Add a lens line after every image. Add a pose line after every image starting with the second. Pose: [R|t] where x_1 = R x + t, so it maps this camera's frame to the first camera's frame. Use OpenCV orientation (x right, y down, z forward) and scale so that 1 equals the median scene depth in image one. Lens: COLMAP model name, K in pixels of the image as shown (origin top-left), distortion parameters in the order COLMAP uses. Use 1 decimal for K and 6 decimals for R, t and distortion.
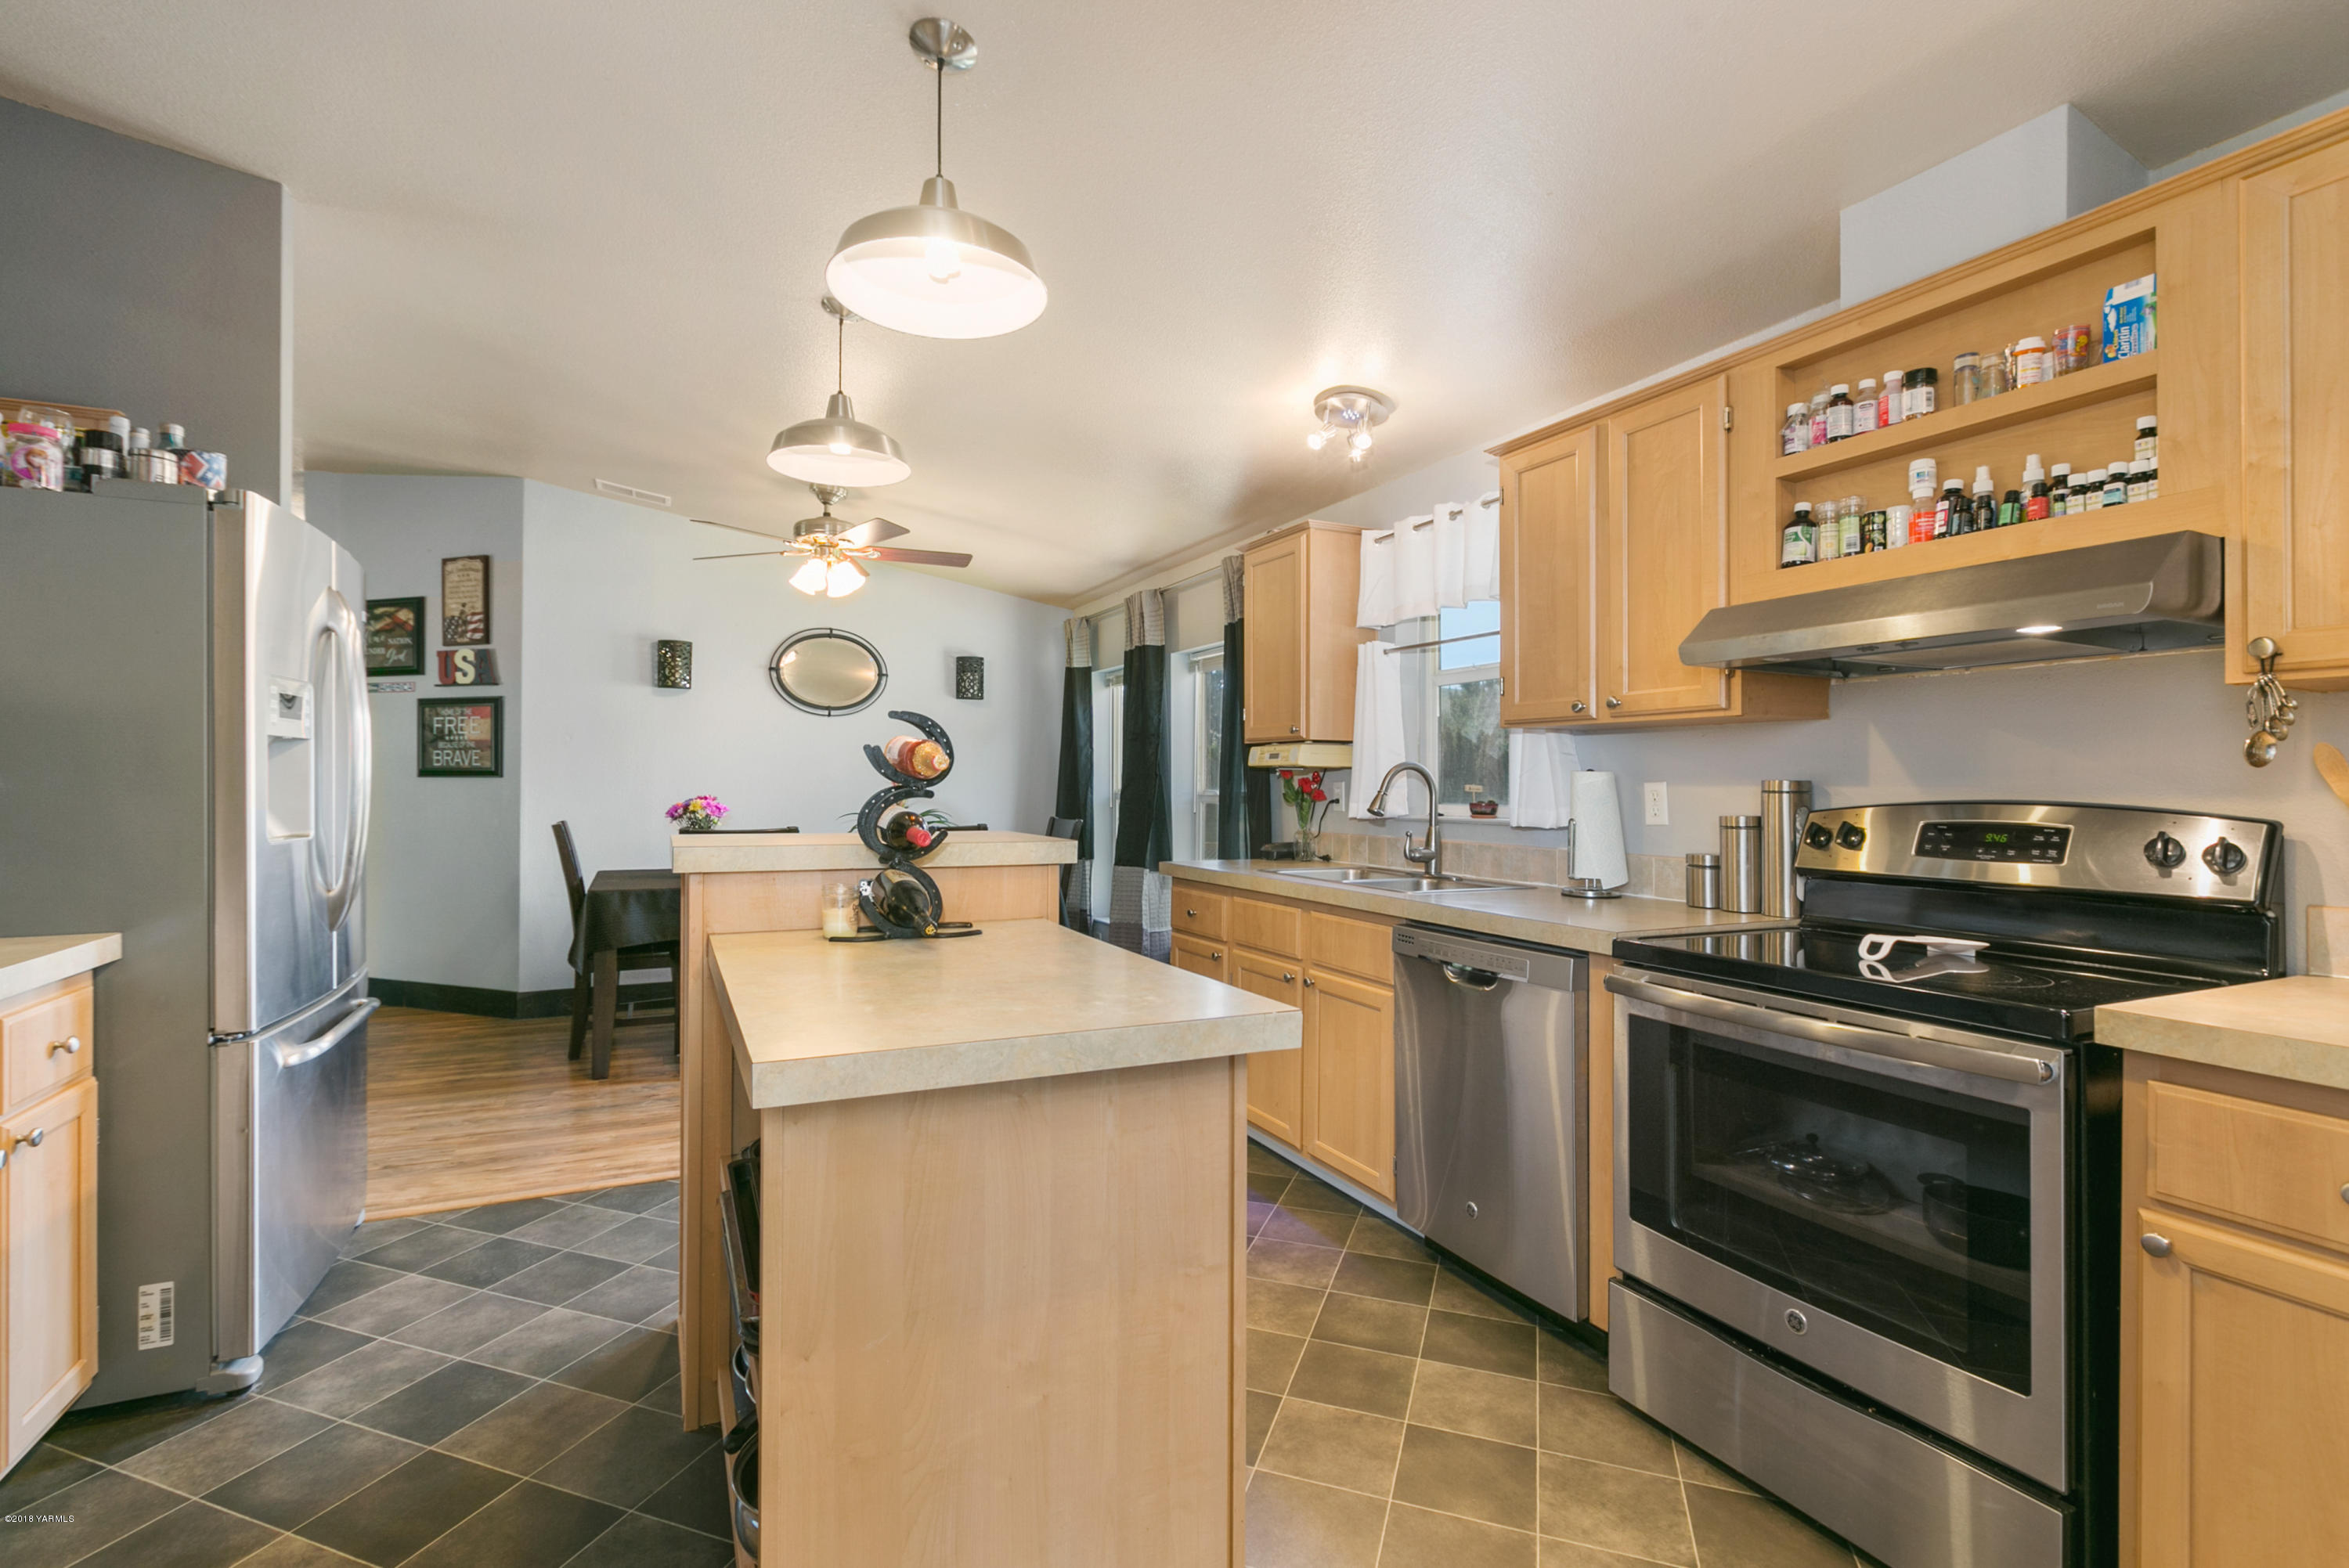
lens RADIAL K [[1065.2, 0, 1135.9], [0, 1065.2, 779.9], [0, 0, 1]] dist [0.001915, 0.000486]
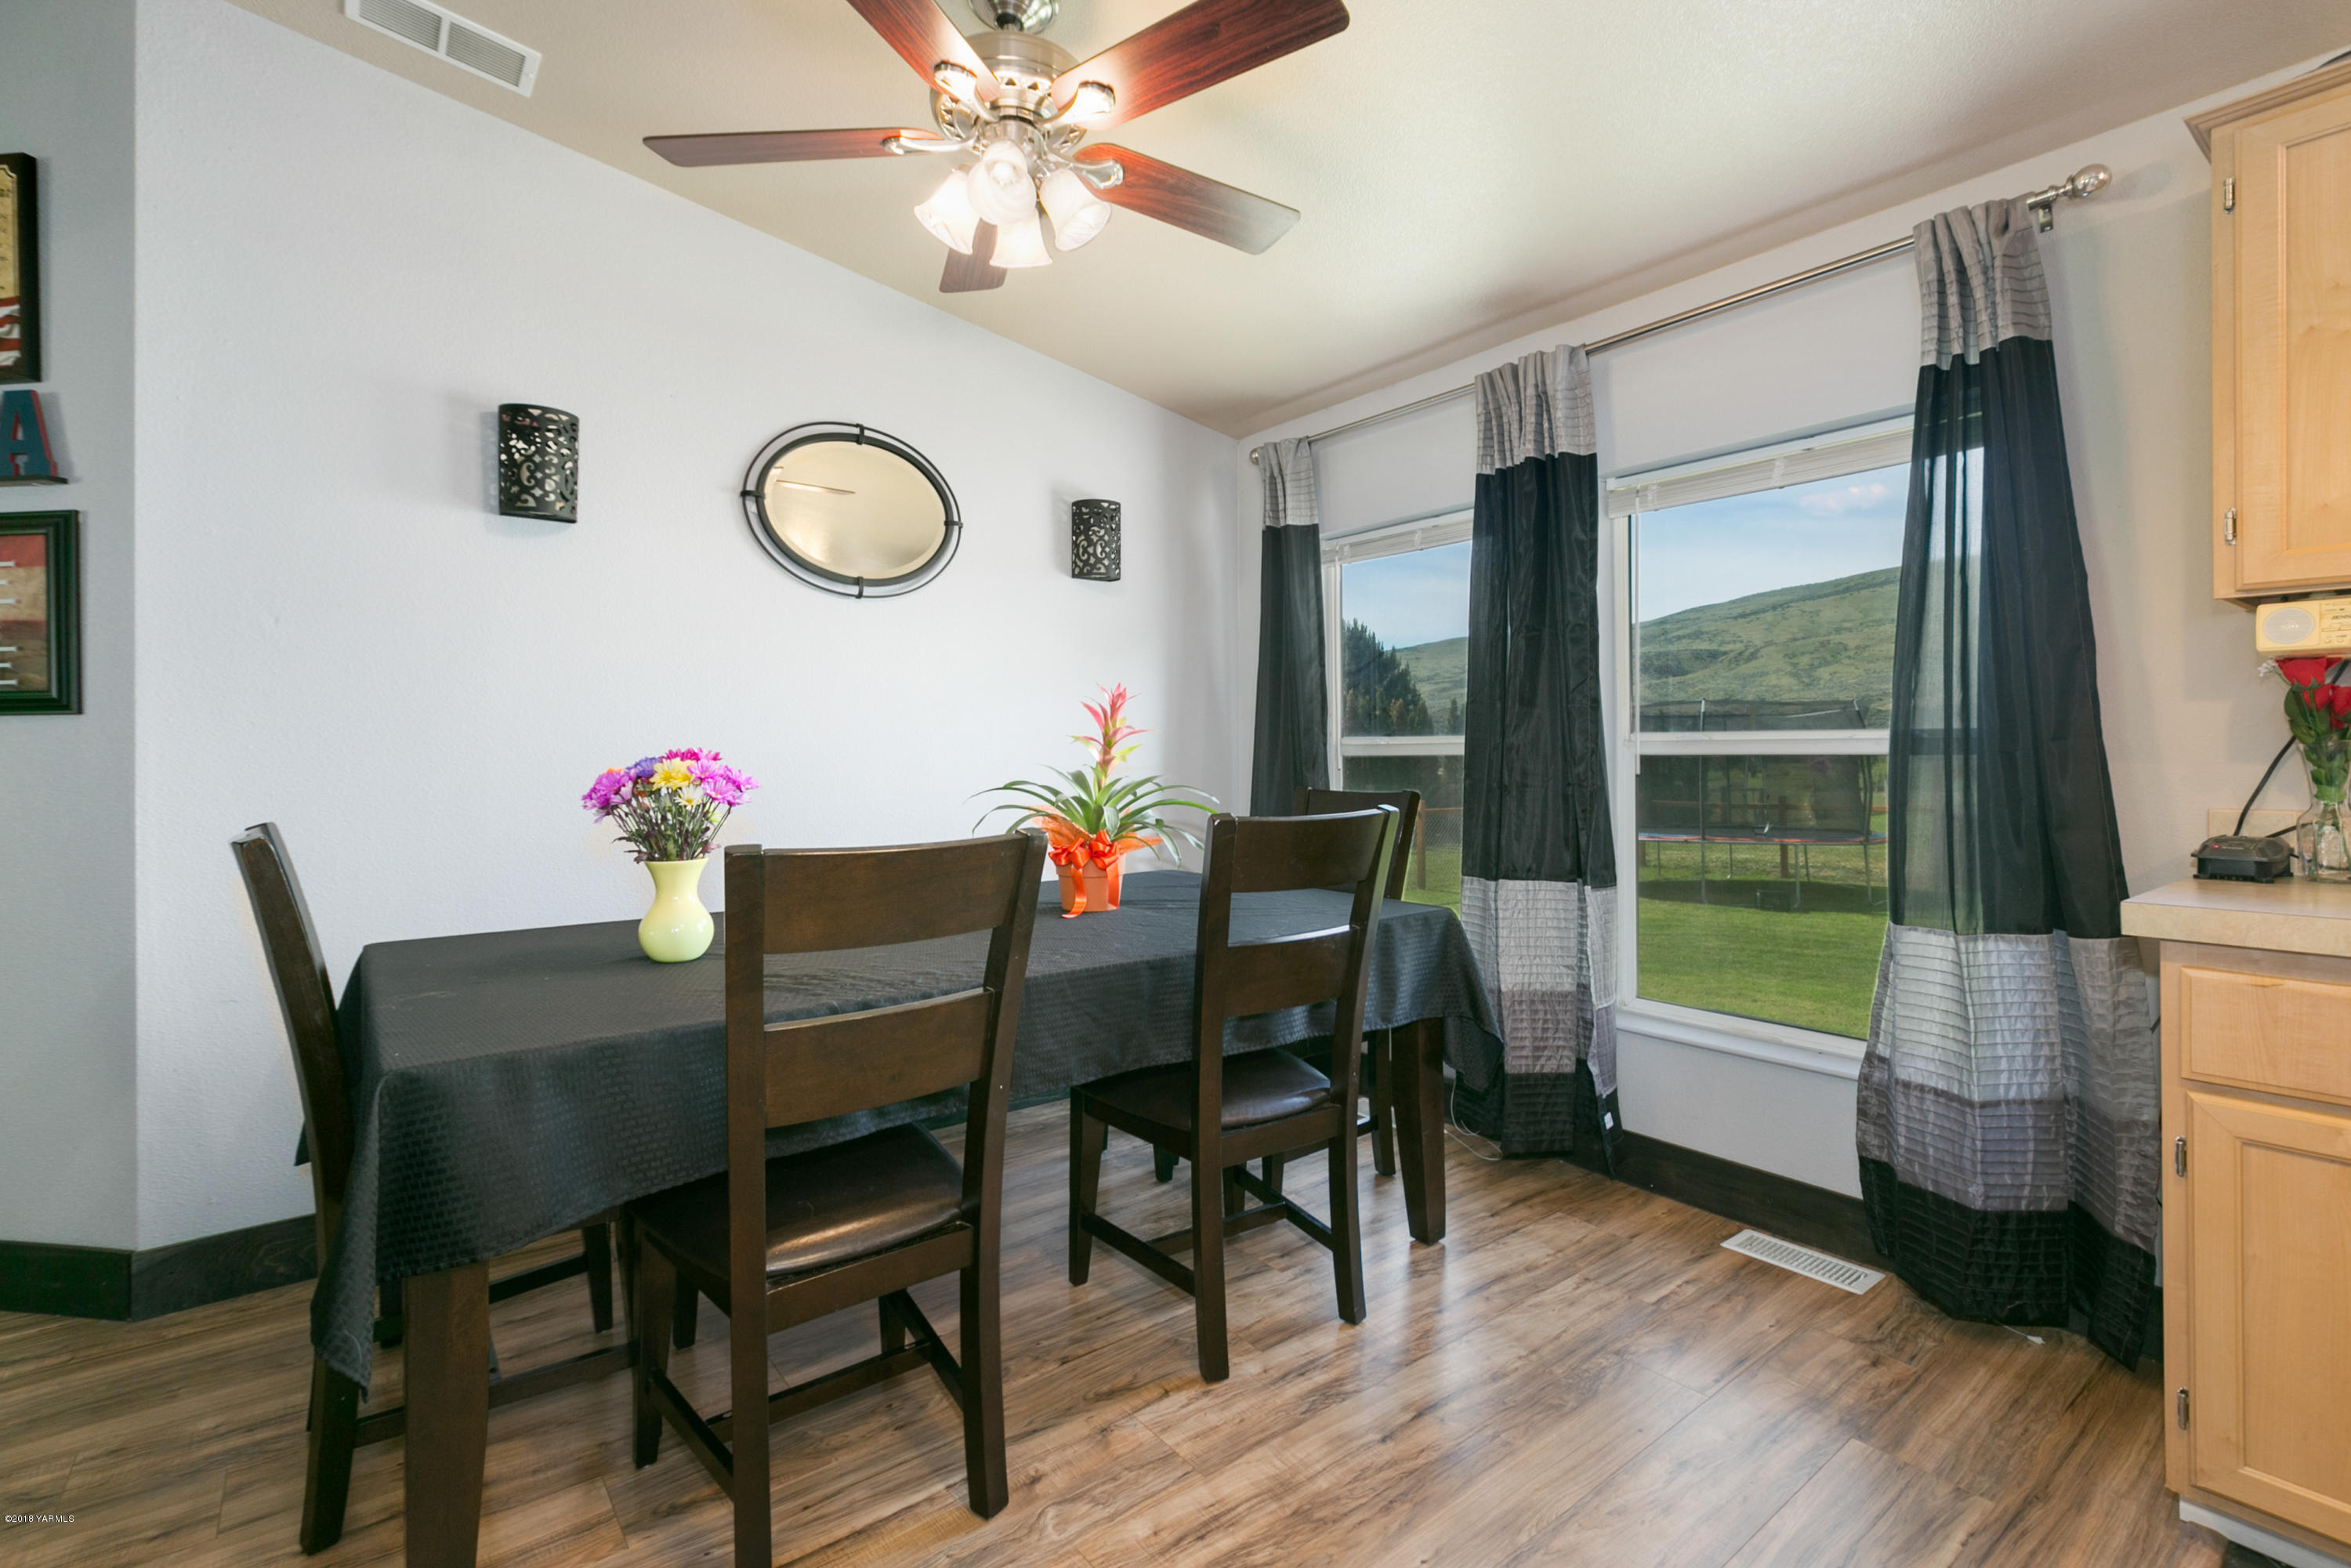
lens RADIAL K [[1042.2, 0, 1139.7], [0, 1042.2, 756.0], [0, 0, 1]] dist [-0.003725, -0.000434]
pose [[0.975754, -0.012290, 0.218525, -0.301877], [0.010800, 0.999910, 0.008009, 0.014842], [-0.218604, -0.005455, 0.975799, 0.550242]]
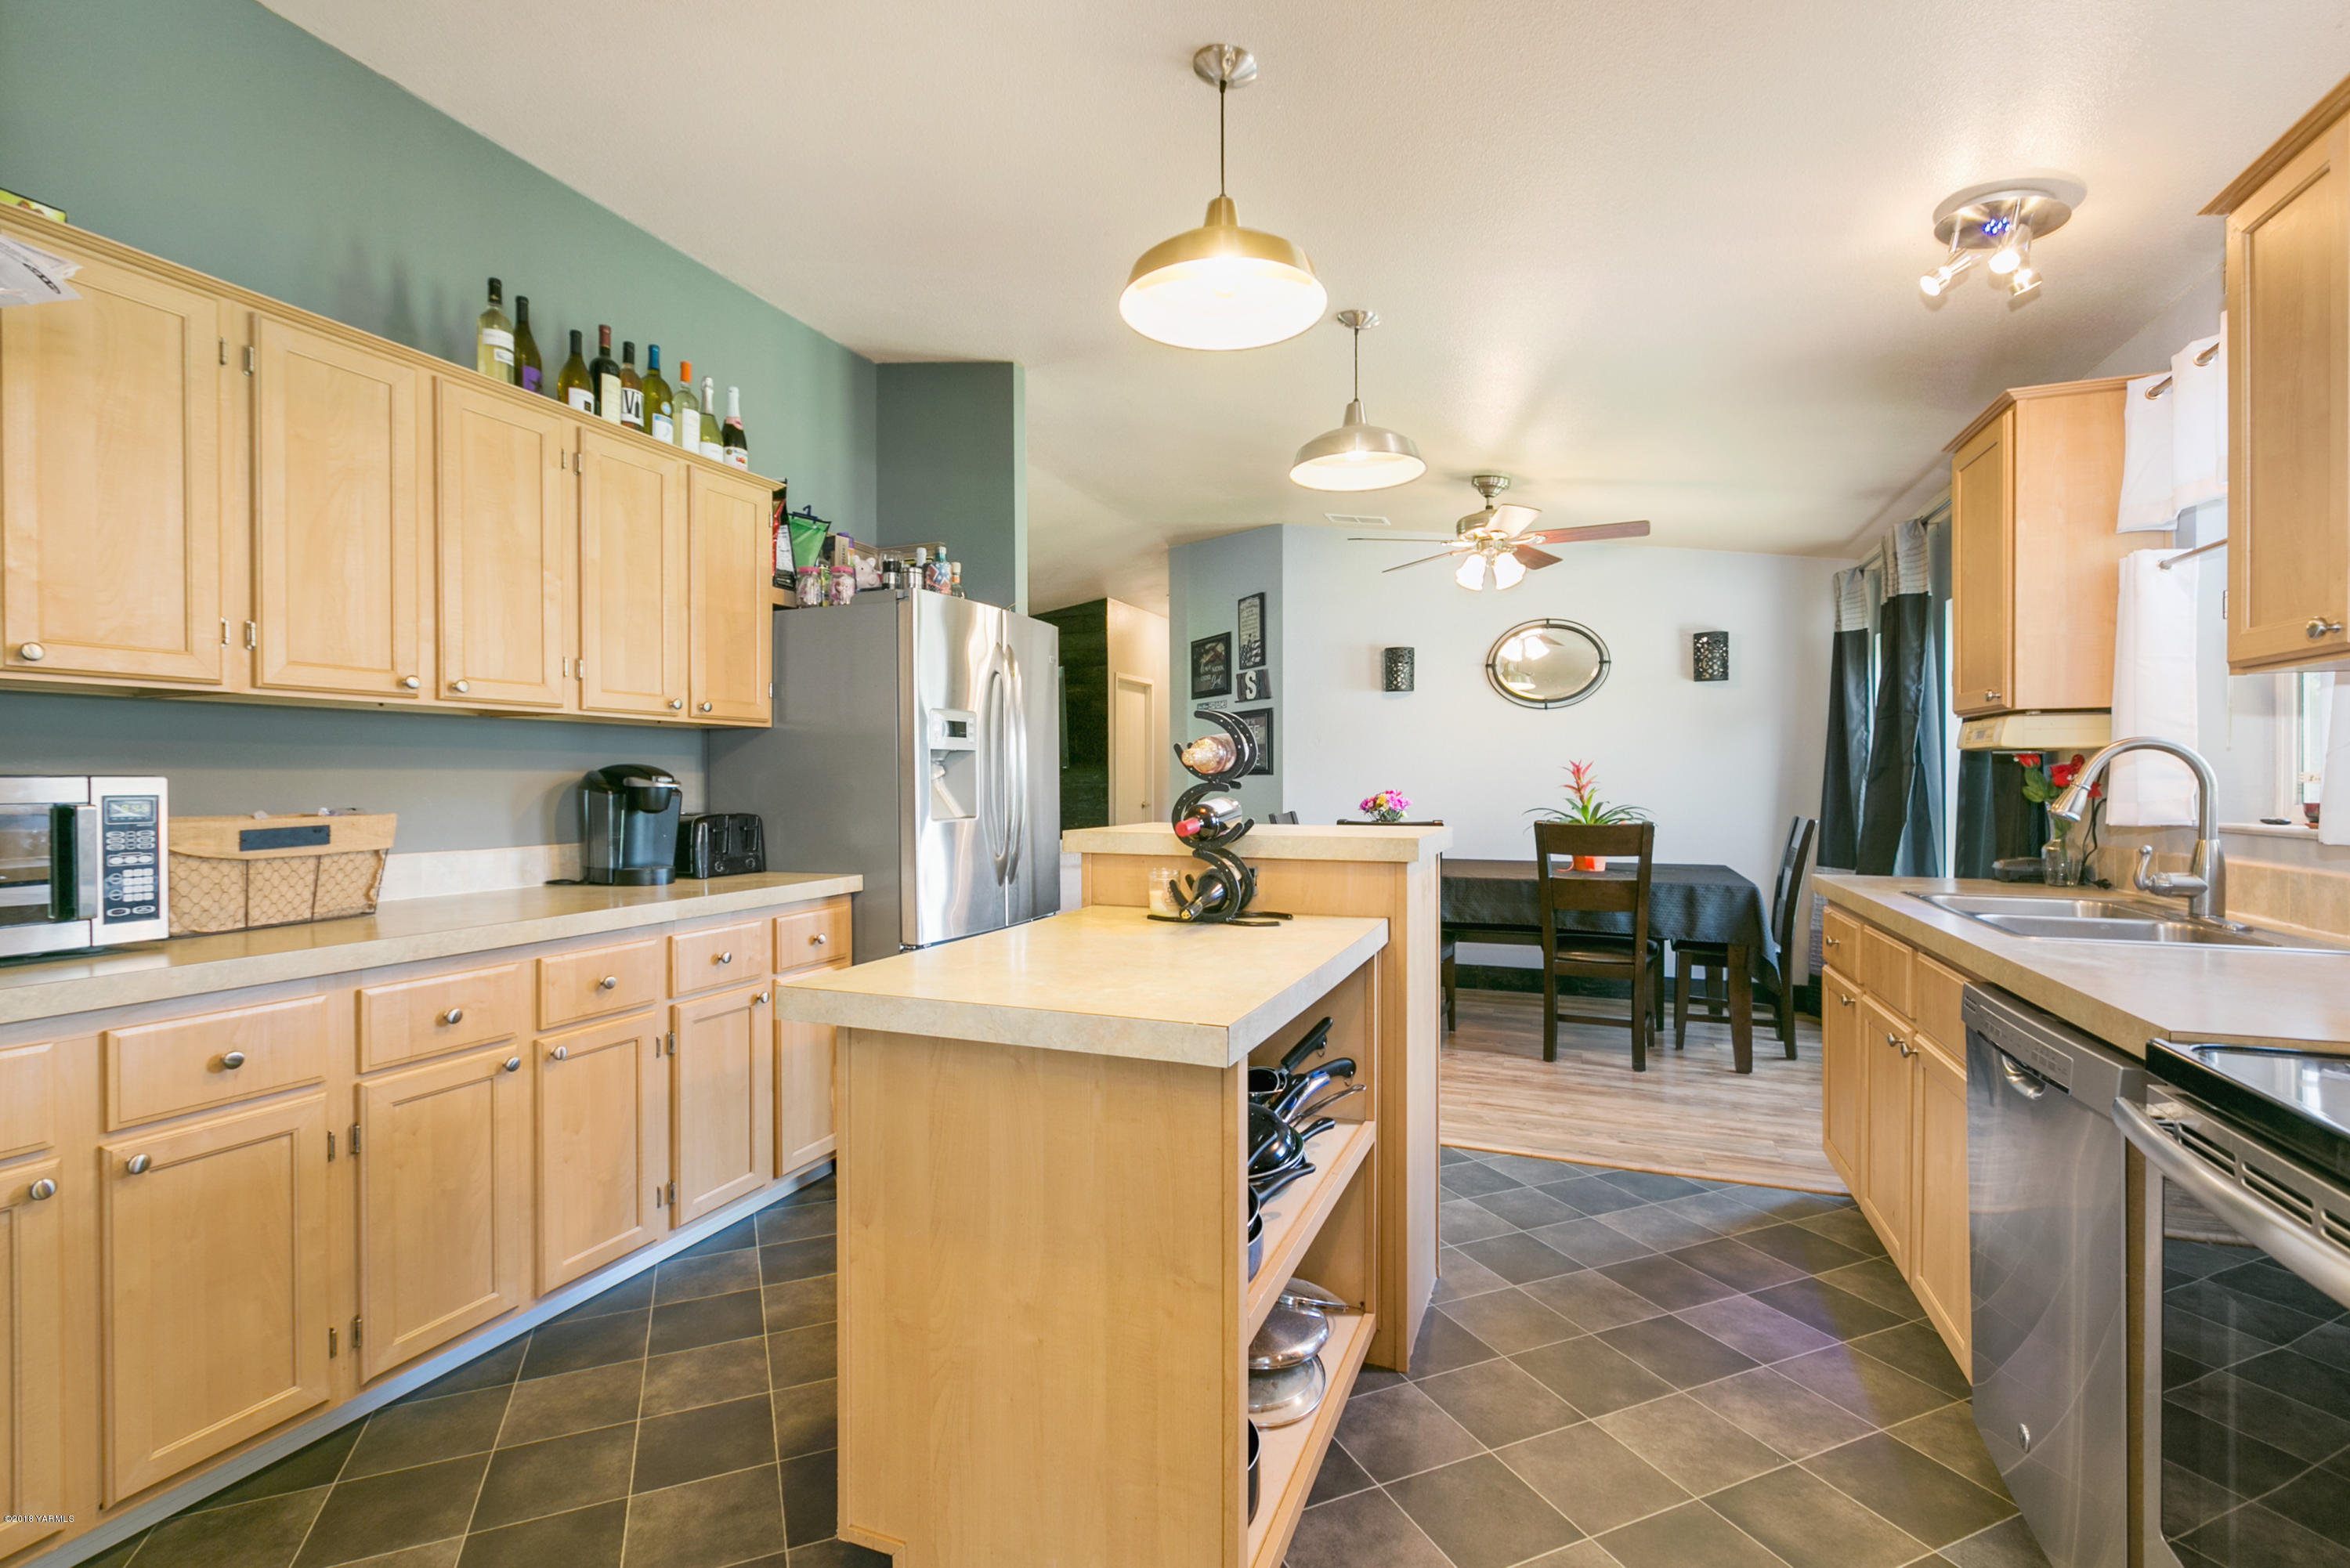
lens RADIAL K [[1058.3, 0, 1164.6], [0, 1058.3, 788.0], [0, 0, 1]] dist [0.000460, -0.000103]
pose [[0.686148, -0.000087, -0.727462, 0.200201], [0.008954, 0.999925, 0.008326, 0.001476], [0.727407, -0.012227, 0.686097, 0.090479]]
